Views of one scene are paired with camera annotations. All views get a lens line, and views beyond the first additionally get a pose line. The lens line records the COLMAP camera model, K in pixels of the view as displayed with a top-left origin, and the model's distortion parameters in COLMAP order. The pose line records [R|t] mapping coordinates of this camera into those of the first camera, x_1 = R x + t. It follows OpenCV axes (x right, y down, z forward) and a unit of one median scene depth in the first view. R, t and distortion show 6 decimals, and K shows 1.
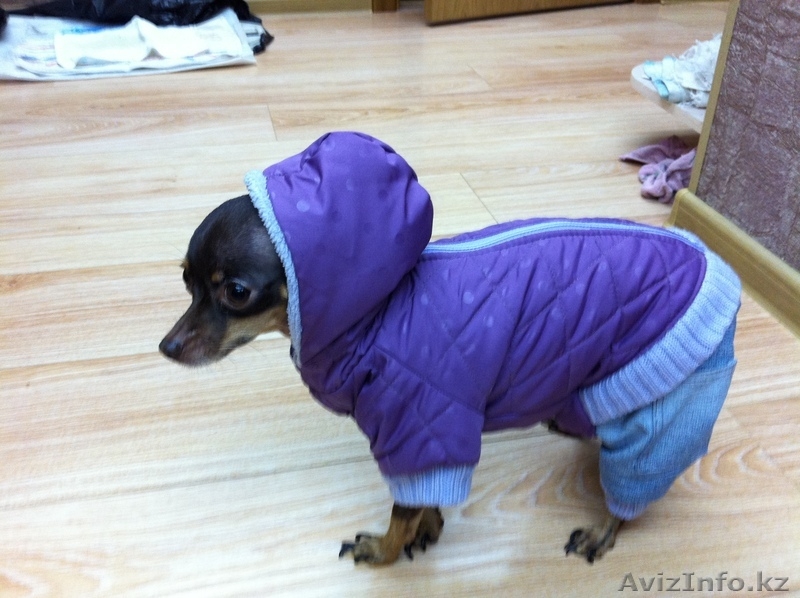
lens RADIAL K [[687.0, 0, 400.5], [0, 687.0, 298.0], [0, 0, 1]] dist [0.002688, -0.024083]
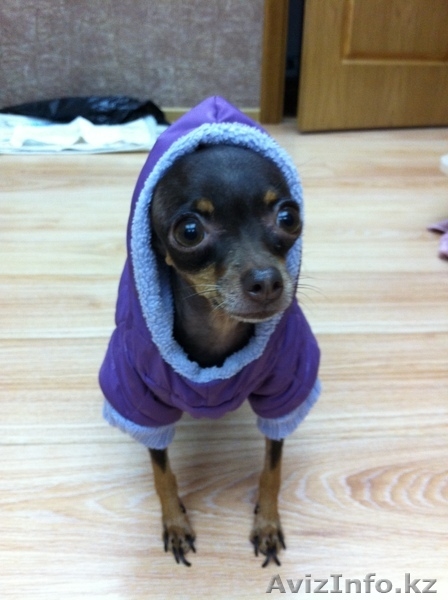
lens RADIAL K [[515.3, 0, 223.5], [0, 515.3, 301.1], [0, 0, 1]] dist [0.002688, -0.024083]
pose [[0.988076, 0.069422, -0.137425, 0.086071], [-0.081298, 0.993247, -0.082772, 0.022863], [0.130751, 0.092957, 0.987048, 0.067096]]
